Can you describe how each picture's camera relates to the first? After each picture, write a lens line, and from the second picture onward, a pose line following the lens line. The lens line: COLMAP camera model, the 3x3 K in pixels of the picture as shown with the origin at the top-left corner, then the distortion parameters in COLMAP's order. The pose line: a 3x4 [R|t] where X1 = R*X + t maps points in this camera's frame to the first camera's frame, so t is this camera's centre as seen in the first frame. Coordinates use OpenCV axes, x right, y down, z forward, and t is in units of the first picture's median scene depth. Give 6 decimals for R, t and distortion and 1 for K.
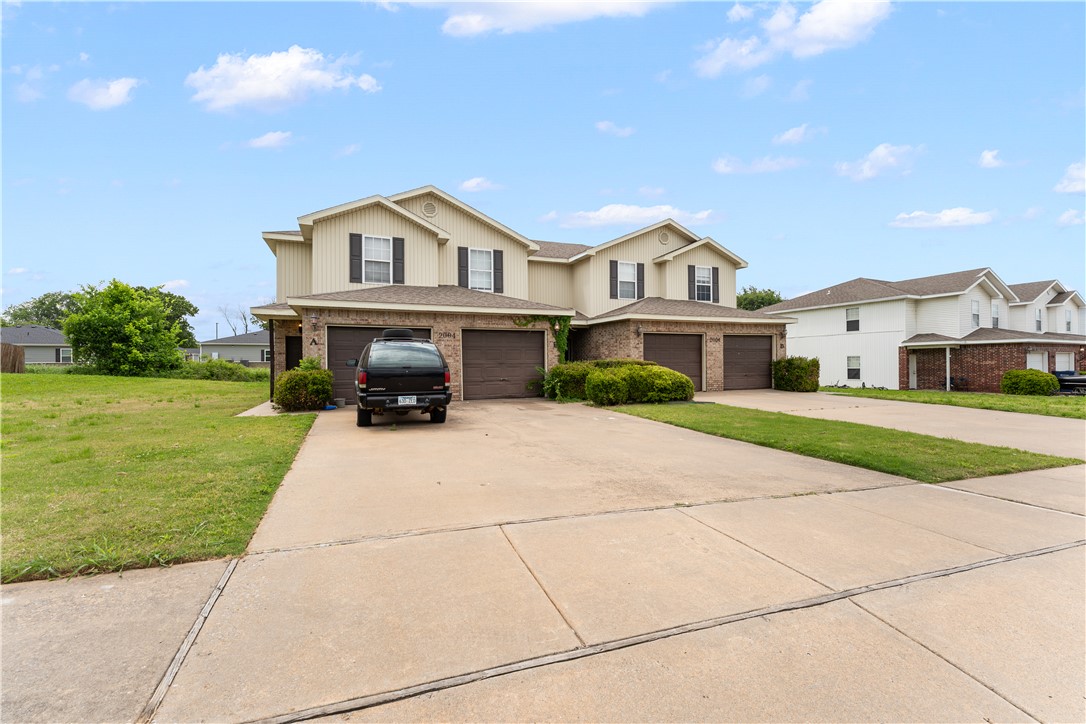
lens RADIAL K [[462.2, 0, 543.0], [0, 462.2, 362.0], [0, 0, 1]] dist [-0.000765, -0.000328]
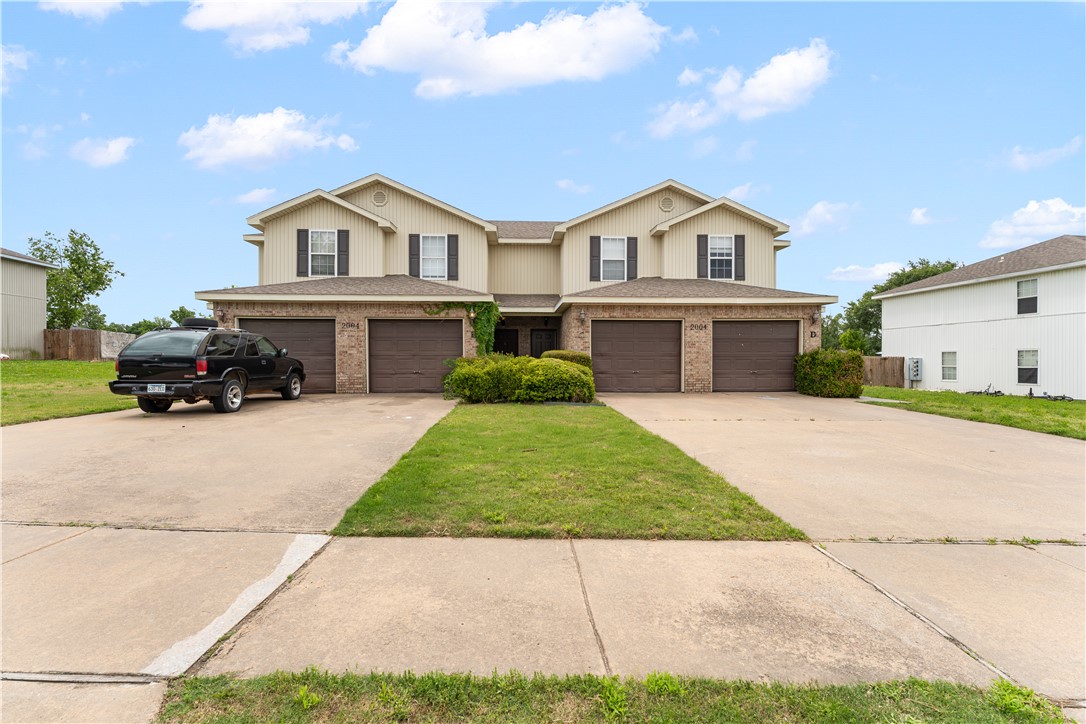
lens RADIAL K [[477.6, 0, 543.0], [0, 477.6, 362.0], [0, 0, 1]] dist [-0.000398, 0.000006]
pose [[0.940989, 0.008689, -0.338326, 0.408351], [-0.006101, 0.999943, 0.008714, 0.005989], [0.338382, -0.006135, 0.940989, 0.153467]]
